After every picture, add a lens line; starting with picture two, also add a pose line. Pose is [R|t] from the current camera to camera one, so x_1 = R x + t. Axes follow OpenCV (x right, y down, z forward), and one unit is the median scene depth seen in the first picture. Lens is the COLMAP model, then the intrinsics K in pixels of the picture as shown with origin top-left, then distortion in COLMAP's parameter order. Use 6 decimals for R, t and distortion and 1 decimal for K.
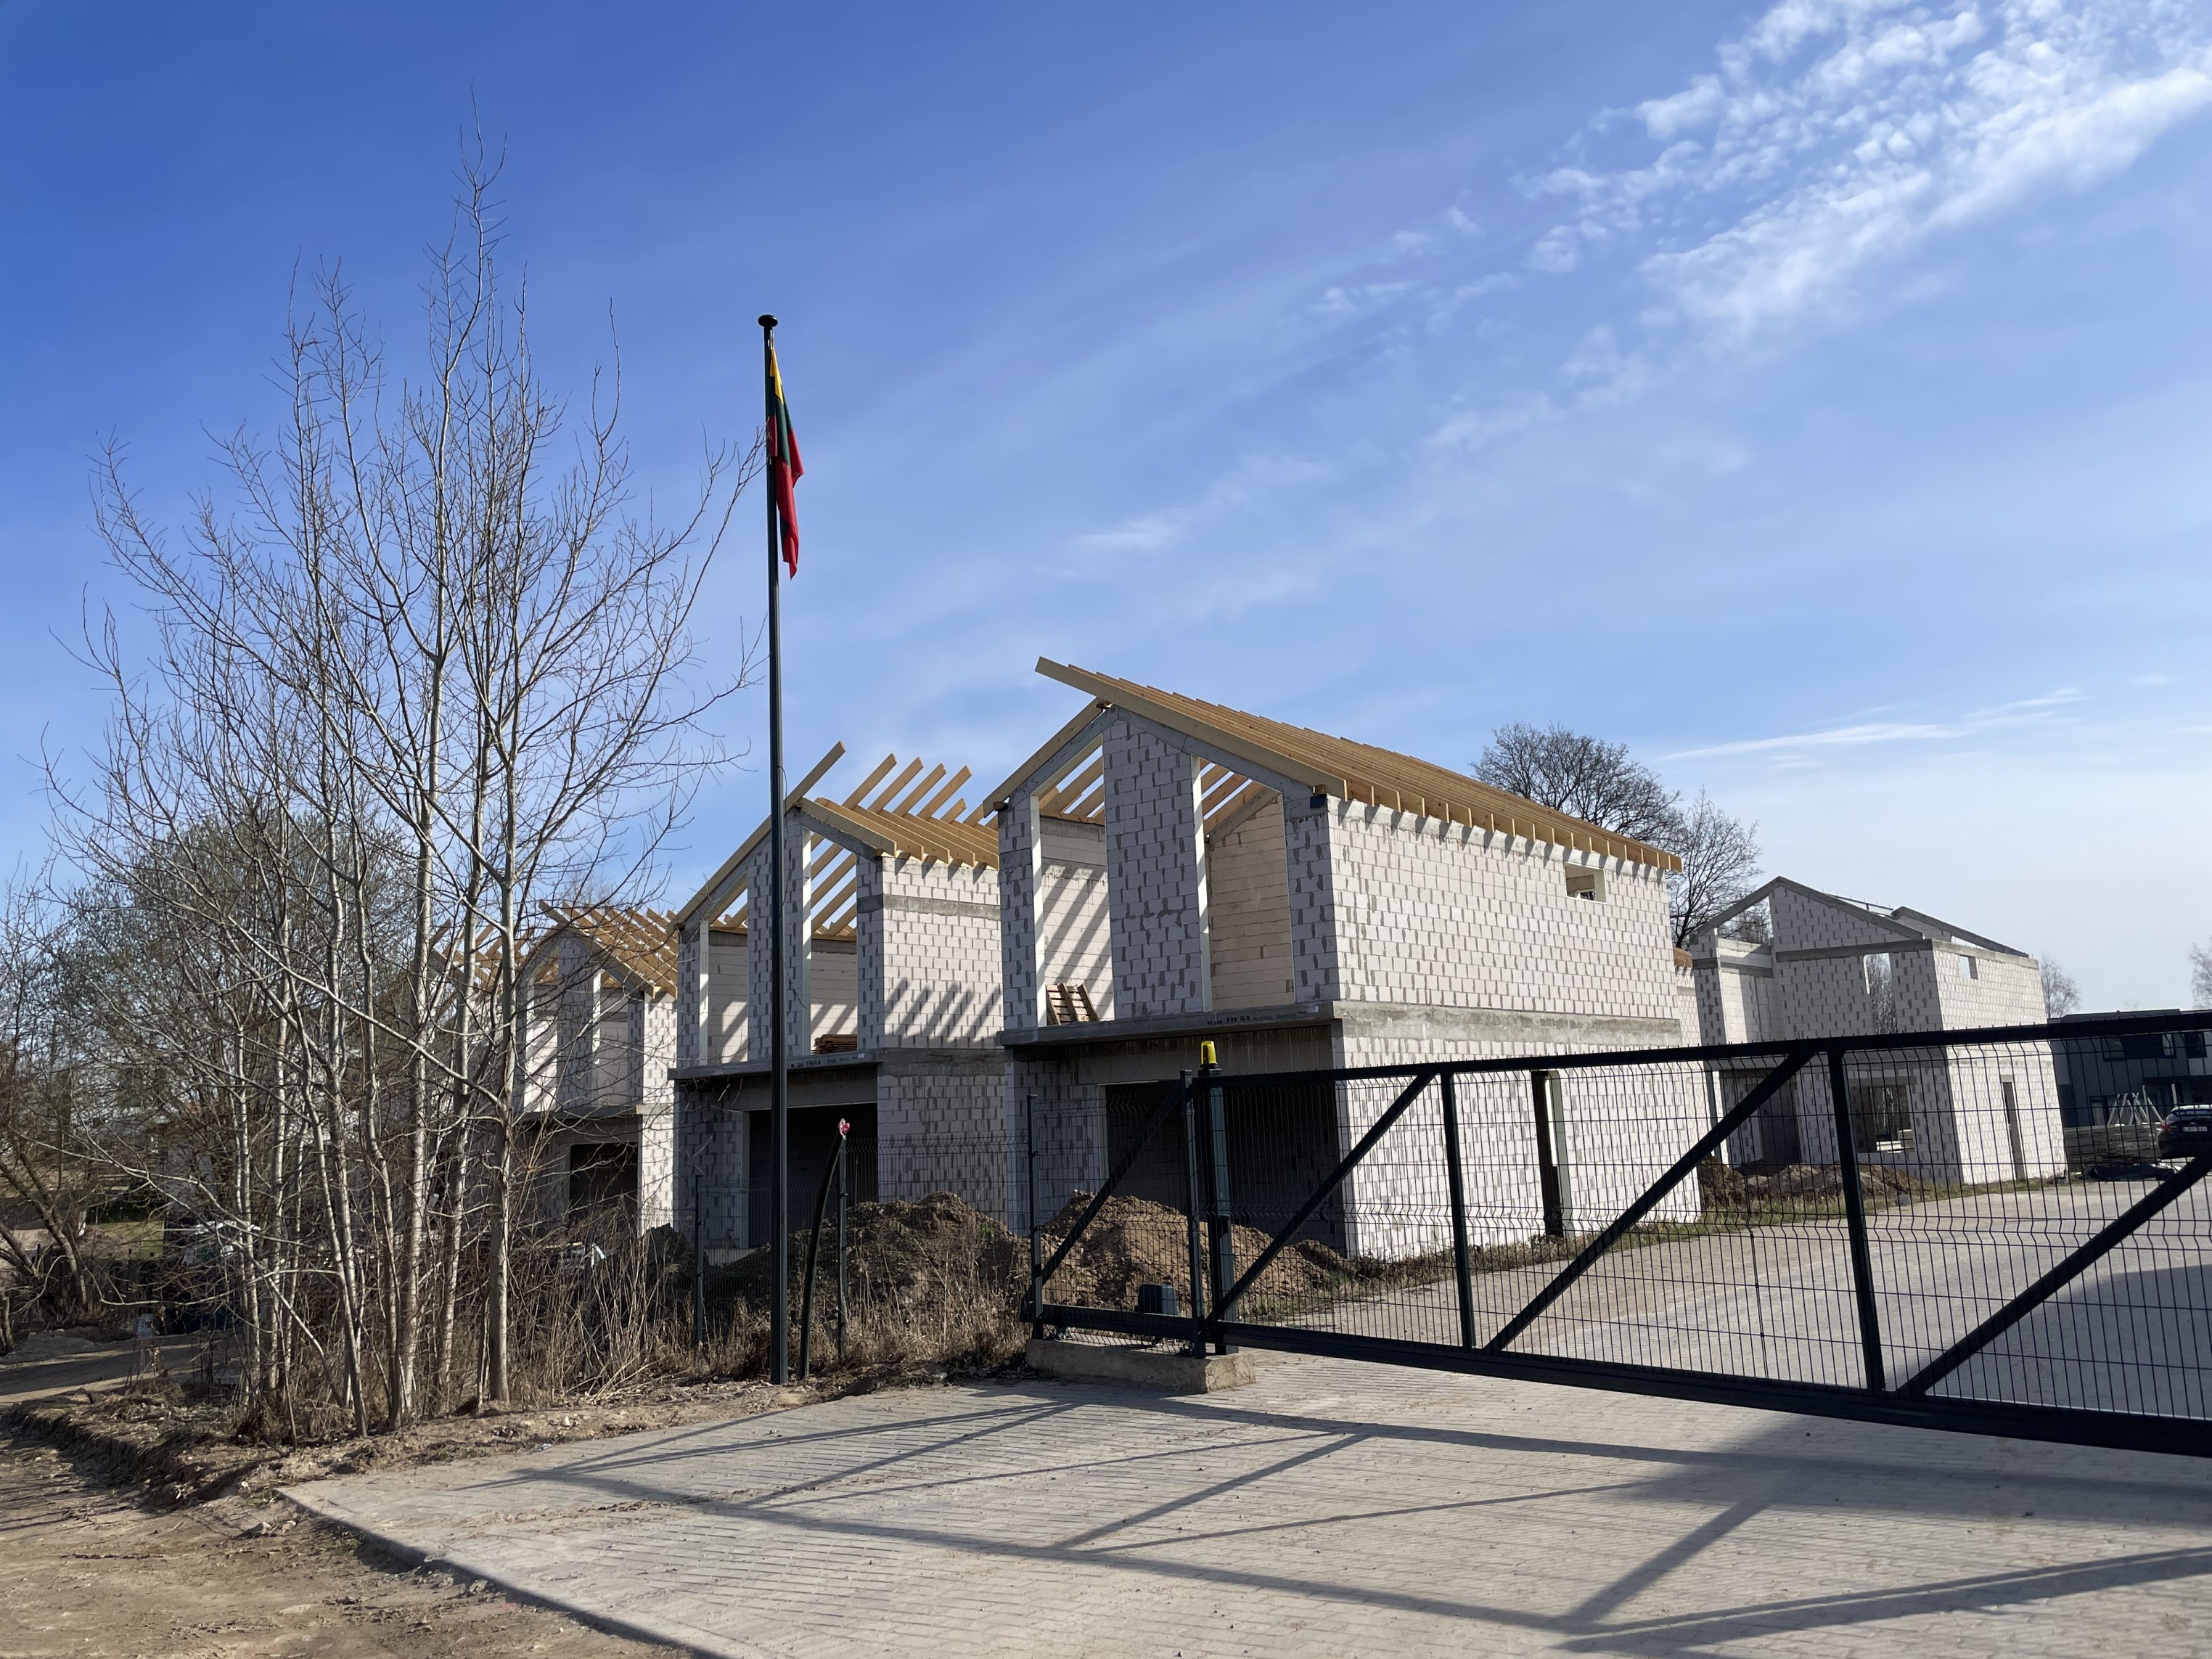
lens RADIAL K [[1671.2, 0, 1107.4], [0, 1671.2, 815.5], [0, 0, 1]] dist [0.008581, -0.001158]
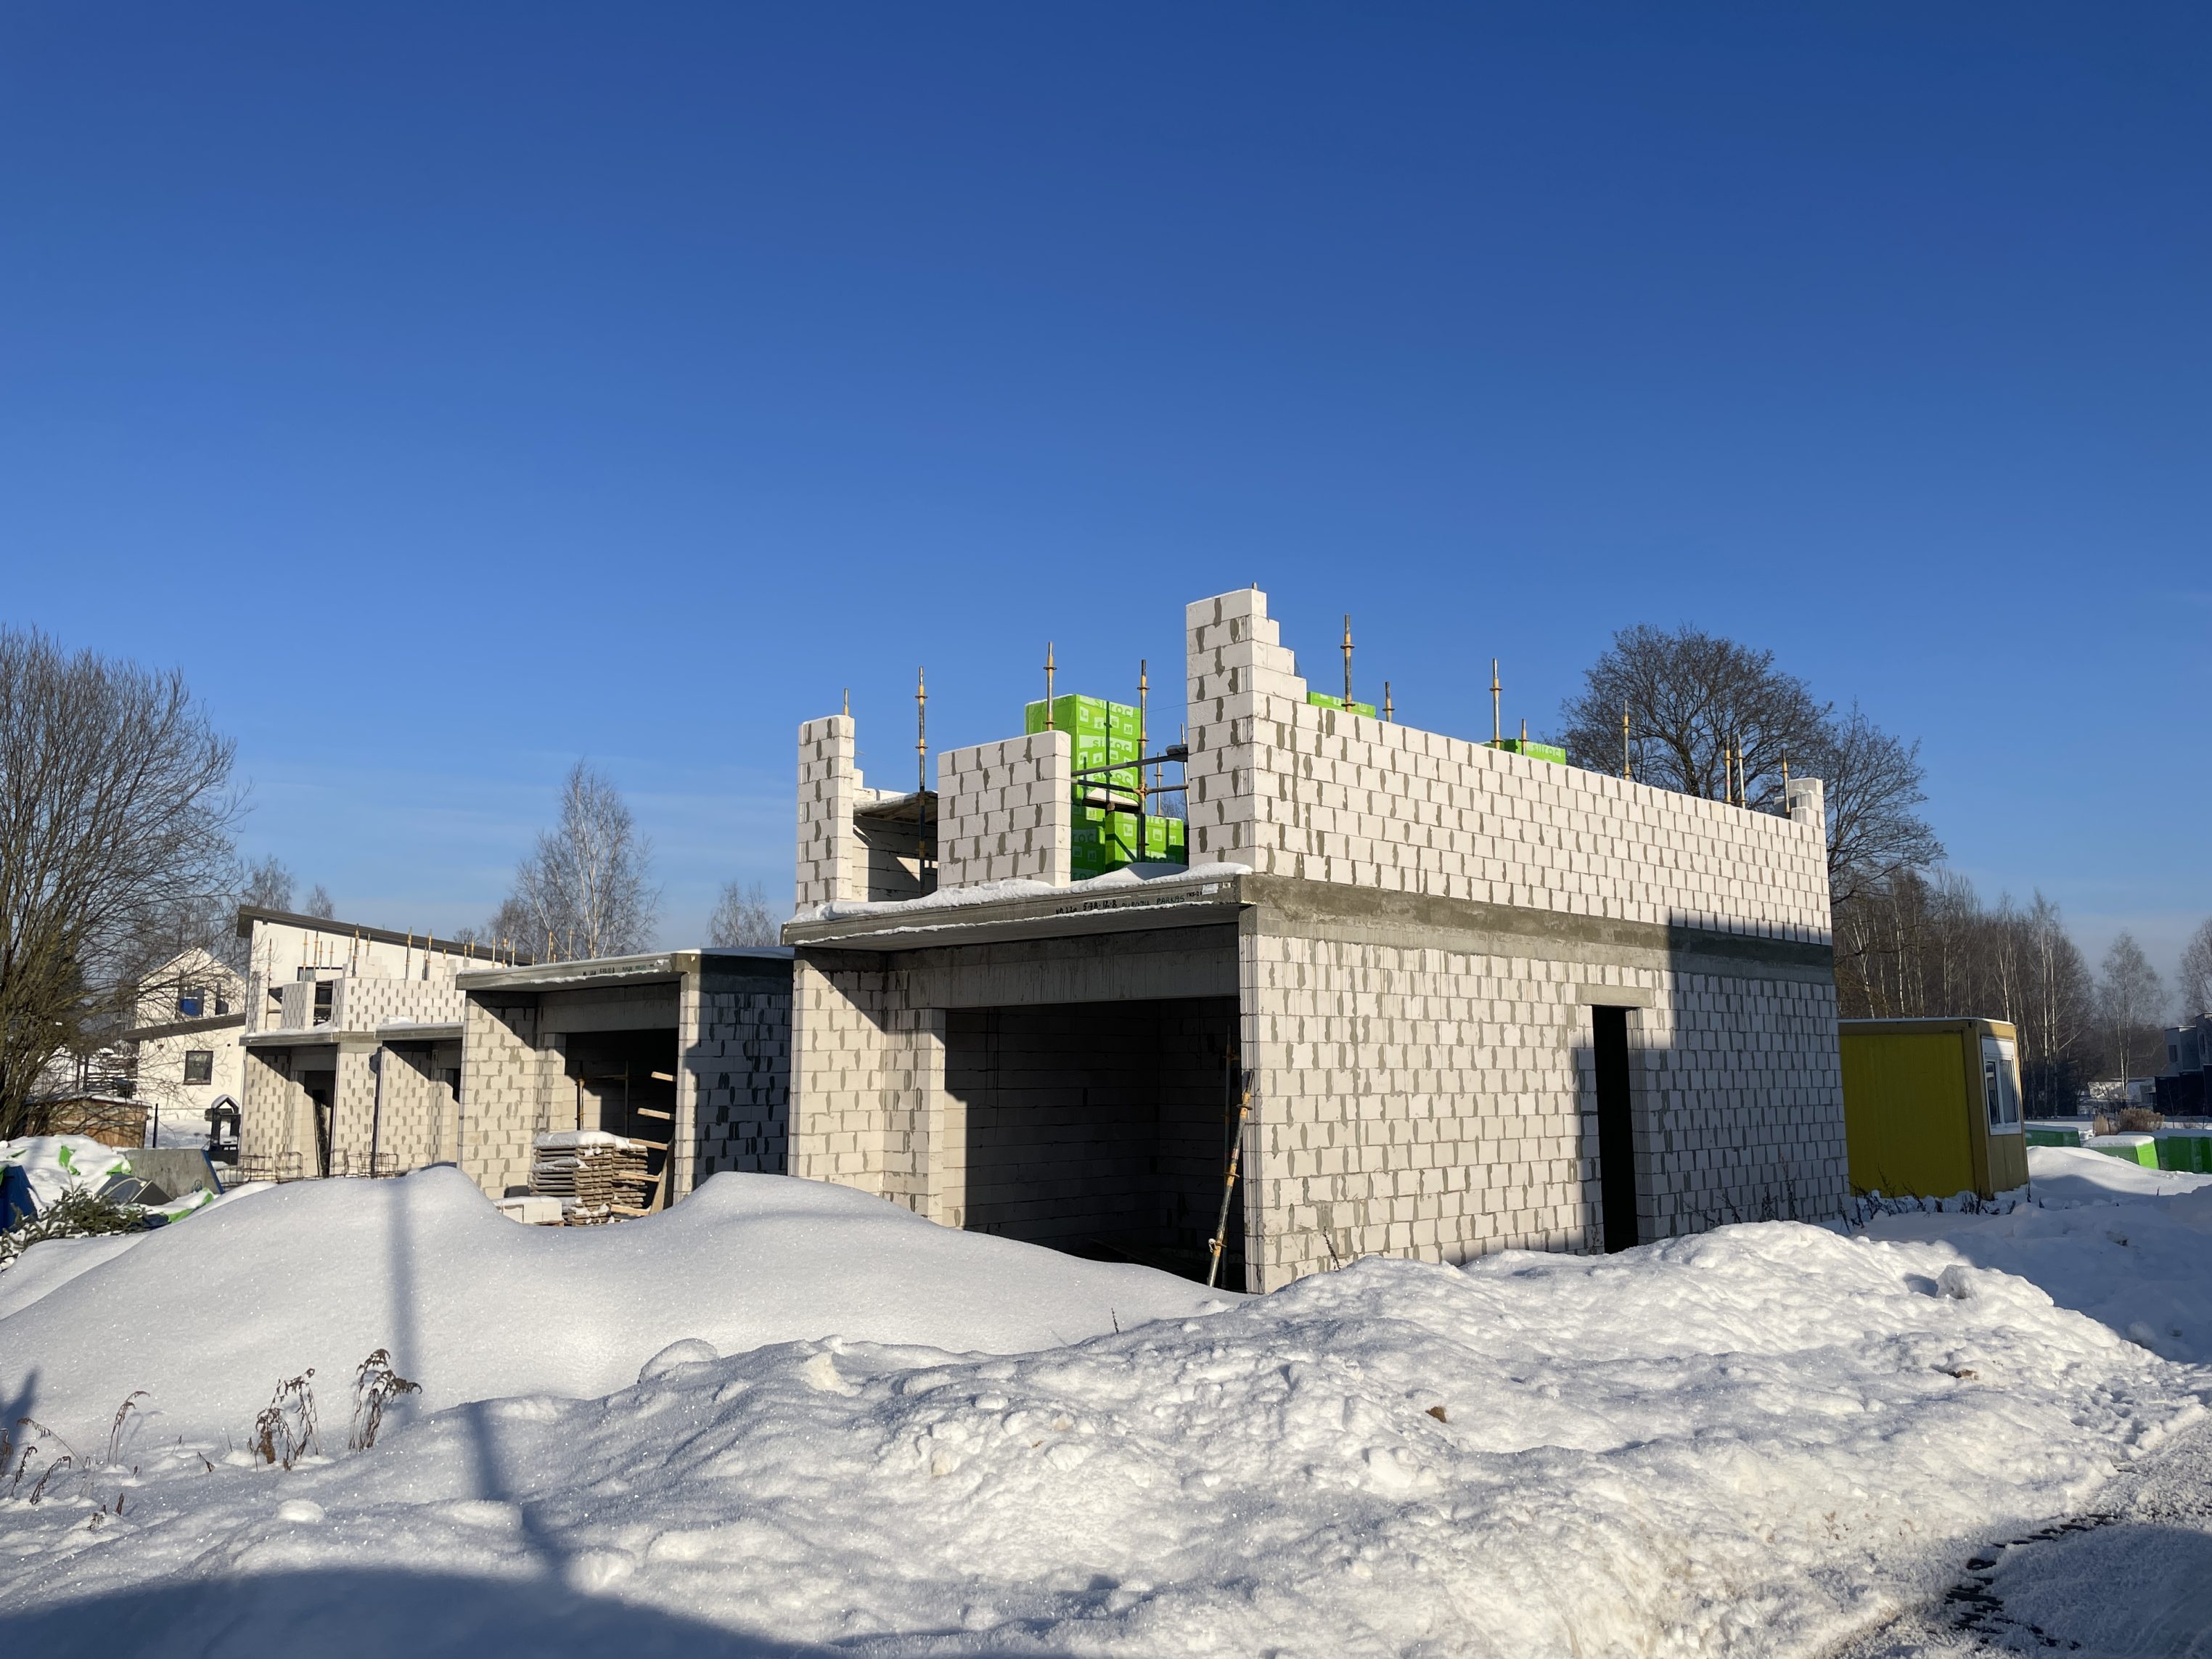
lens RADIAL K [[1671.2, 0, 1101.9], [0, 1671.2, 845.3], [0, 0, 1]] dist [0.008581, -0.001158]
pose [[0.996723, 0.024994, -0.076929, 0.115456], [-0.021078, 0.998461, 0.051299, 0.062503], [0.078093, -0.049510, 0.995716, 0.357493]]
